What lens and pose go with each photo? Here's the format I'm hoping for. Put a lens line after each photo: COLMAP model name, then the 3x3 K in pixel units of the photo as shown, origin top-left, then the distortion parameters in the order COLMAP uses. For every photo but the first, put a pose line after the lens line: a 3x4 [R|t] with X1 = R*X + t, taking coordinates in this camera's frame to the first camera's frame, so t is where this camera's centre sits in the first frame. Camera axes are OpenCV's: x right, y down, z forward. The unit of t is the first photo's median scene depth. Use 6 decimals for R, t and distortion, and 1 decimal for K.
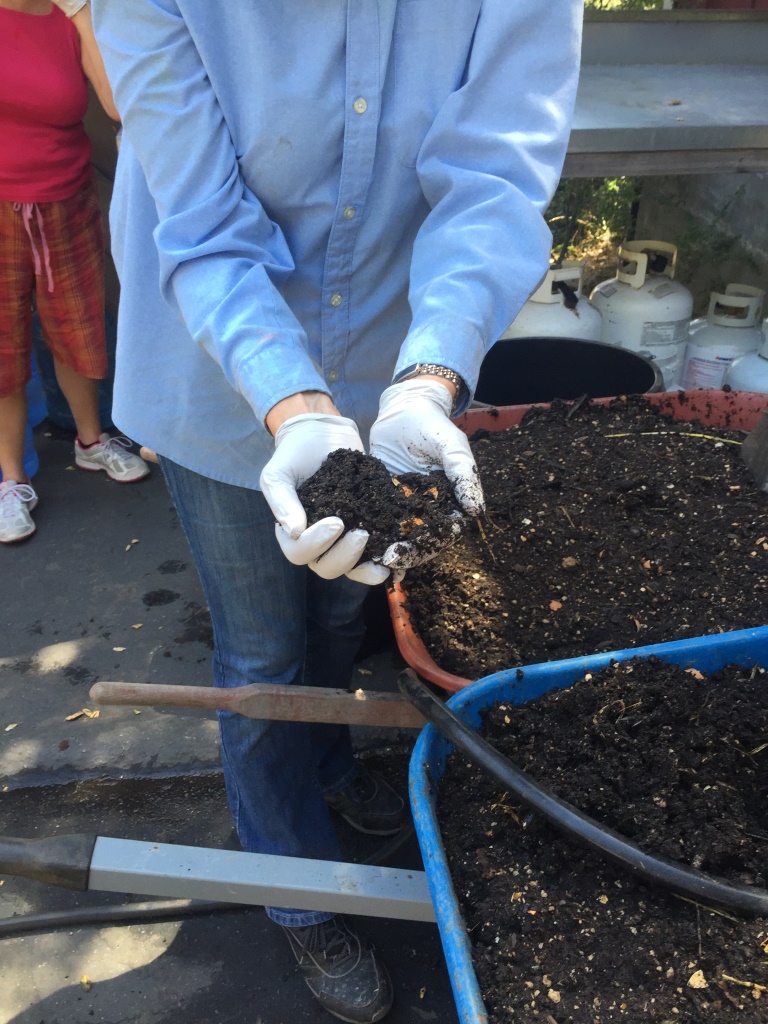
lens RADIAL K [[967.3, 0, 380.8], [0, 967.3, 534.5], [0, 0, 1]] dist [0.095065, -0.156829]
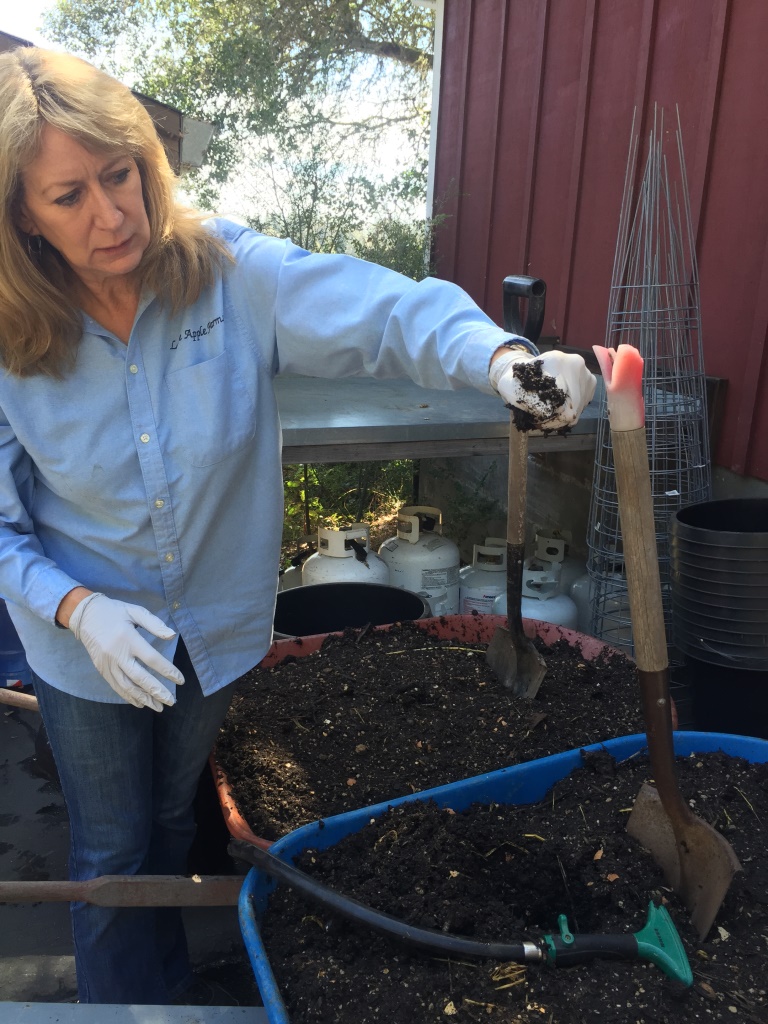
lens RADIAL K [[967.3, 0, 380.8], [0, 967.3, 534.5], [0, 0, 1]] dist [0.095065, -0.156829]
pose [[0.982049, -0.038165, 0.184723, -0.004534], [0.085669, 0.962731, -0.256536, 0.084211], [-0.168048, 0.267756, 0.948718, -0.276504]]
